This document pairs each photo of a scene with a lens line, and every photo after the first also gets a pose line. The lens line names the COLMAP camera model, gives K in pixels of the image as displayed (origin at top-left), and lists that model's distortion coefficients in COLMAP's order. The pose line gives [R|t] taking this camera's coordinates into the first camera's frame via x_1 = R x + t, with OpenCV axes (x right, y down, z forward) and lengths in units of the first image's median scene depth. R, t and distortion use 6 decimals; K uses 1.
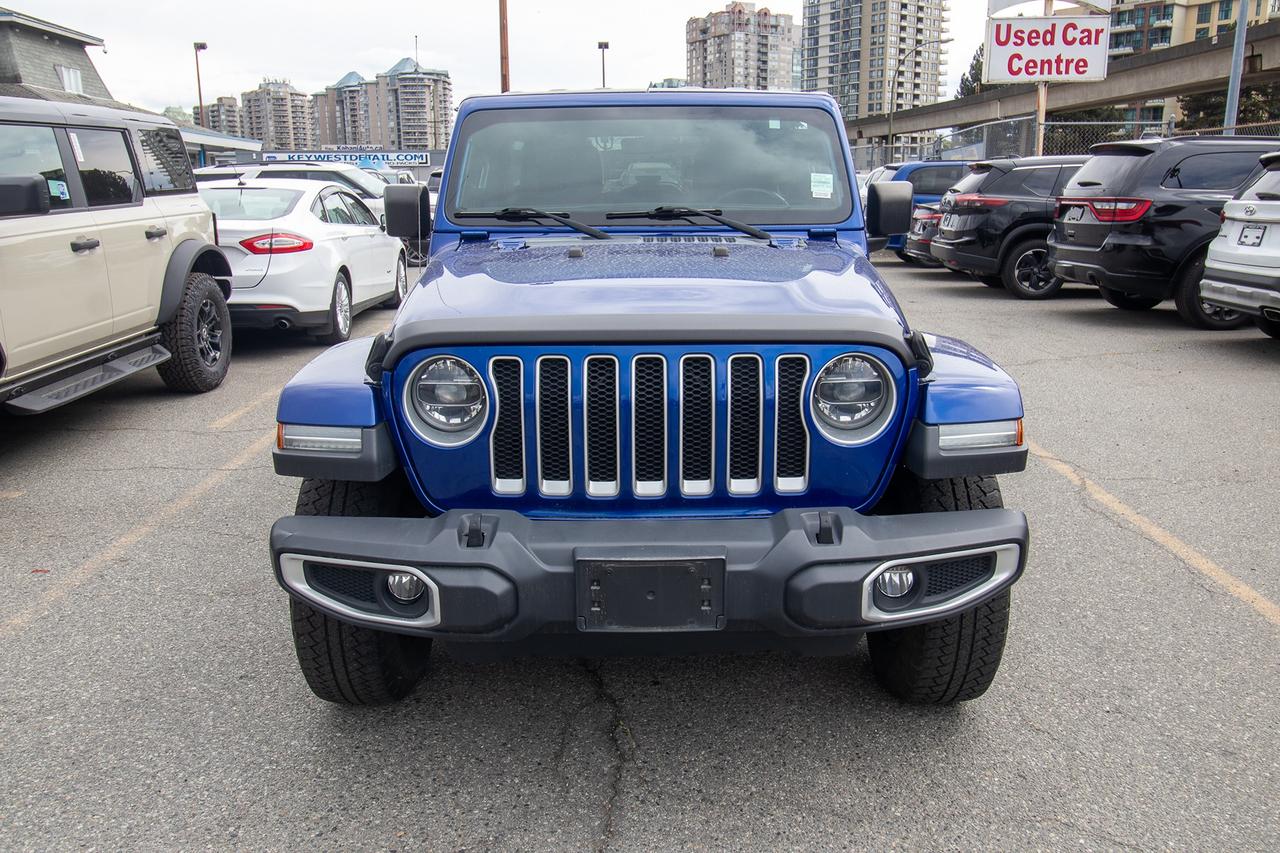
lens RADIAL K [[1015.9, 0, 643.8], [0, 1015.9, 424.1], [0, 0, 1]] dist [0.009376, 0.002719]
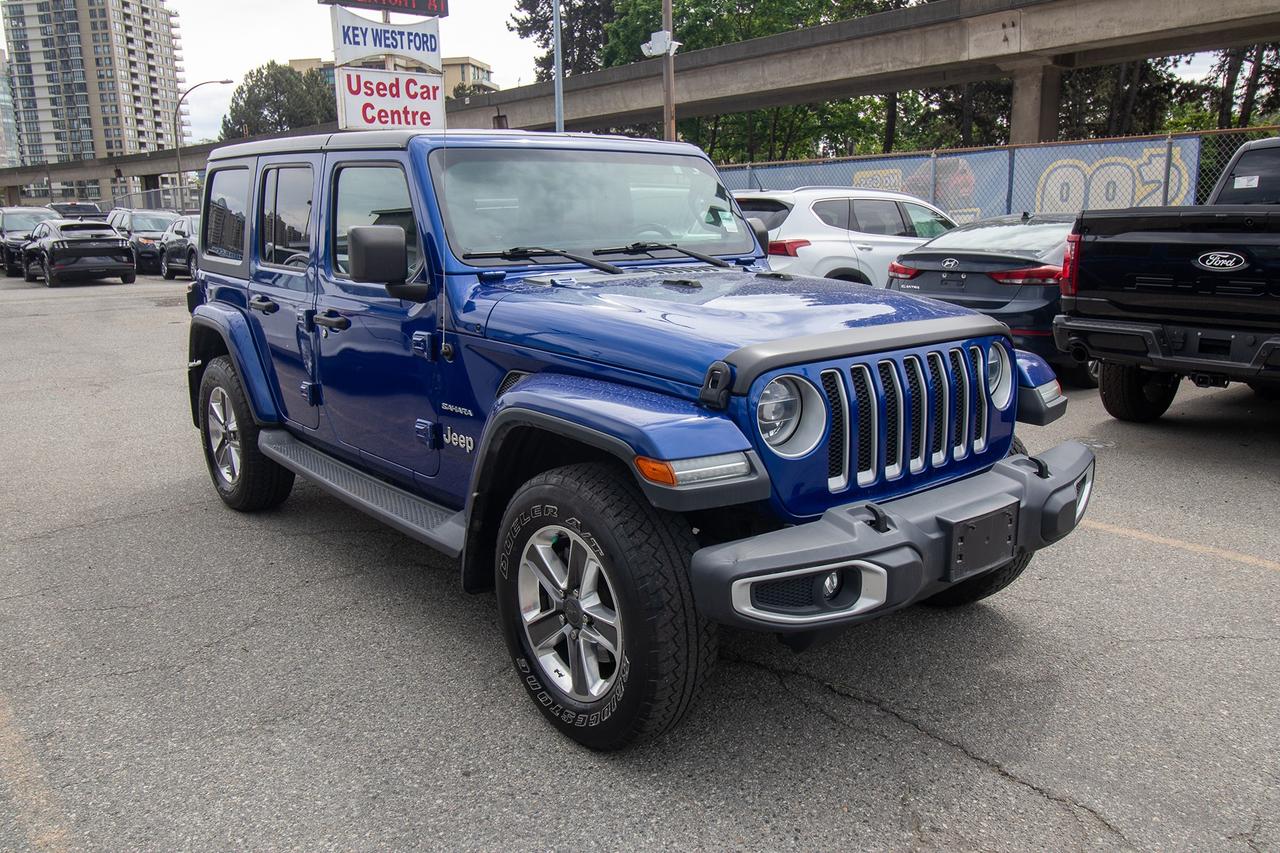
lens RADIAL K [[1000.0, 0, 640.0], [0, 1000.0, 426.5], [0, 0, 1]] dist [0.008864, 0.002690]
pose [[0.778045, -0.134846, 0.613565, -0.654658], [0.155195, 0.987676, 0.020268, -0.039064], [-0.608736, 0.079453, 0.789384, 0.161904]]
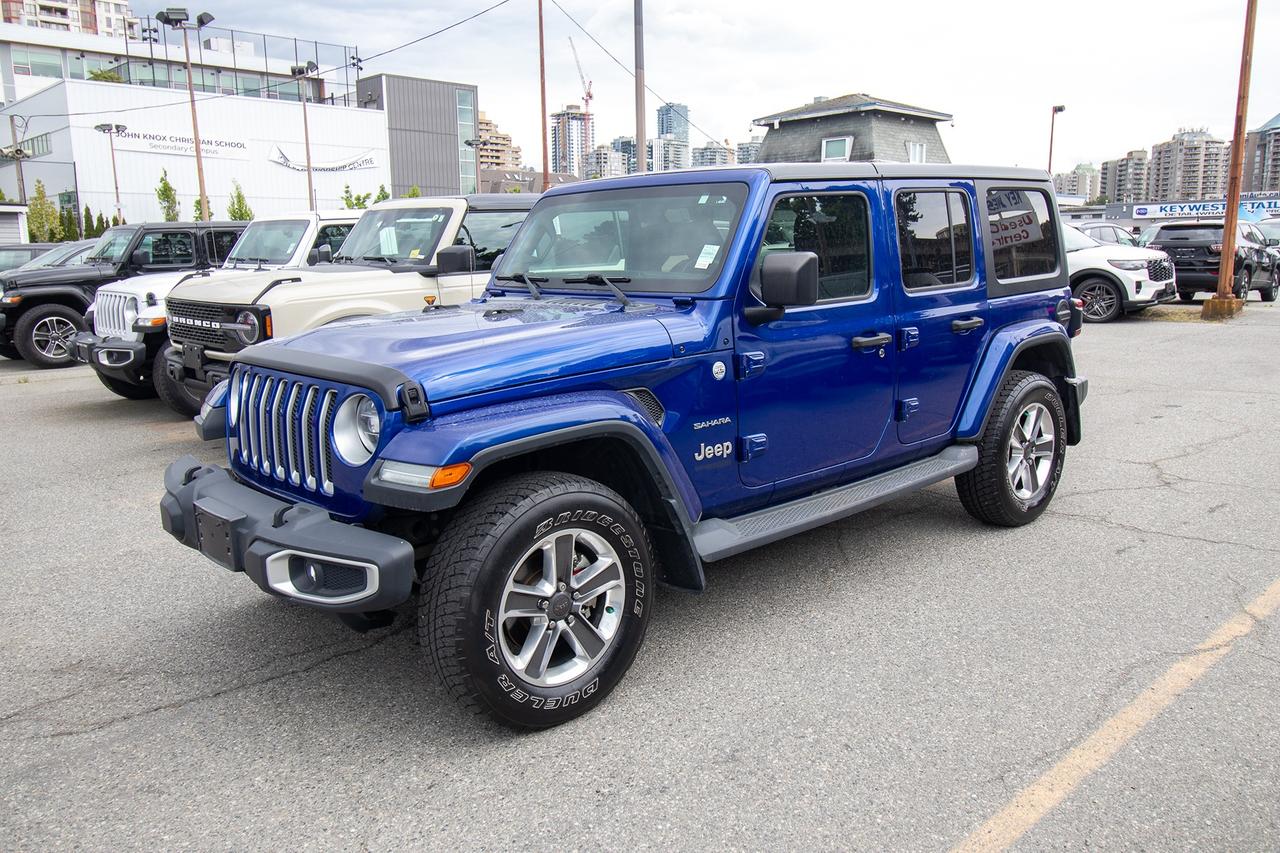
lens RADIAL K [[978.7, 0, 640.0], [0, 978.7, 426.5], [0, 0, 1]] dist [0.011072, -0.002224]
pose [[0.679497, 0.126782, -0.722641, 0.882686], [-0.155901, 0.987413, 0.026640, -0.077078], [0.716923, 0.094559, 0.690710, 0.267720]]
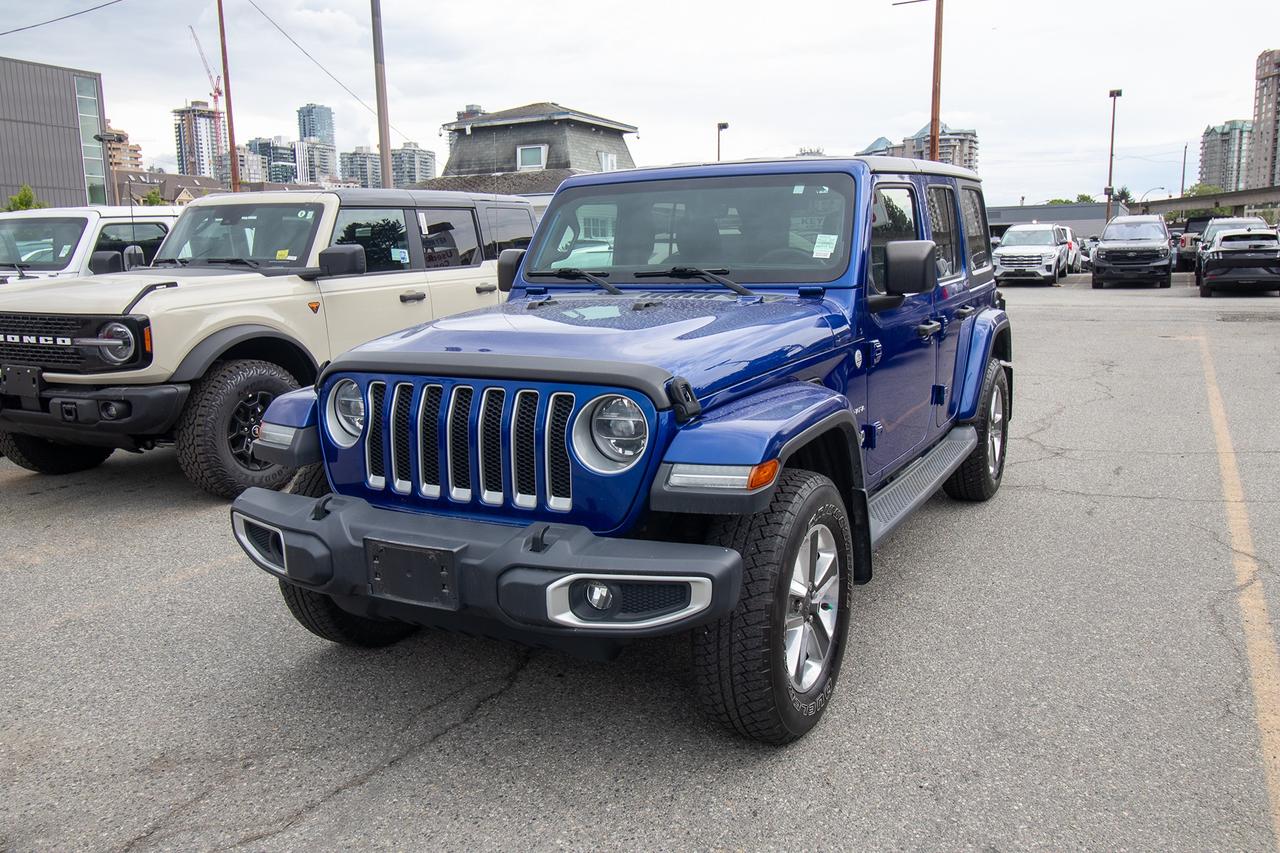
lens RADIAL K [[1000.0, 0, 640.0], [0, 1000.0, 426.5], [0, 0, 1]] dist [0.008864, 0.002690]
pose [[0.880501, 0.070320, -0.468800, 0.503584], [-0.094040, 0.995193, -0.027346, -0.003825], [0.464623, 0.068164, 0.882881, 0.015490]]
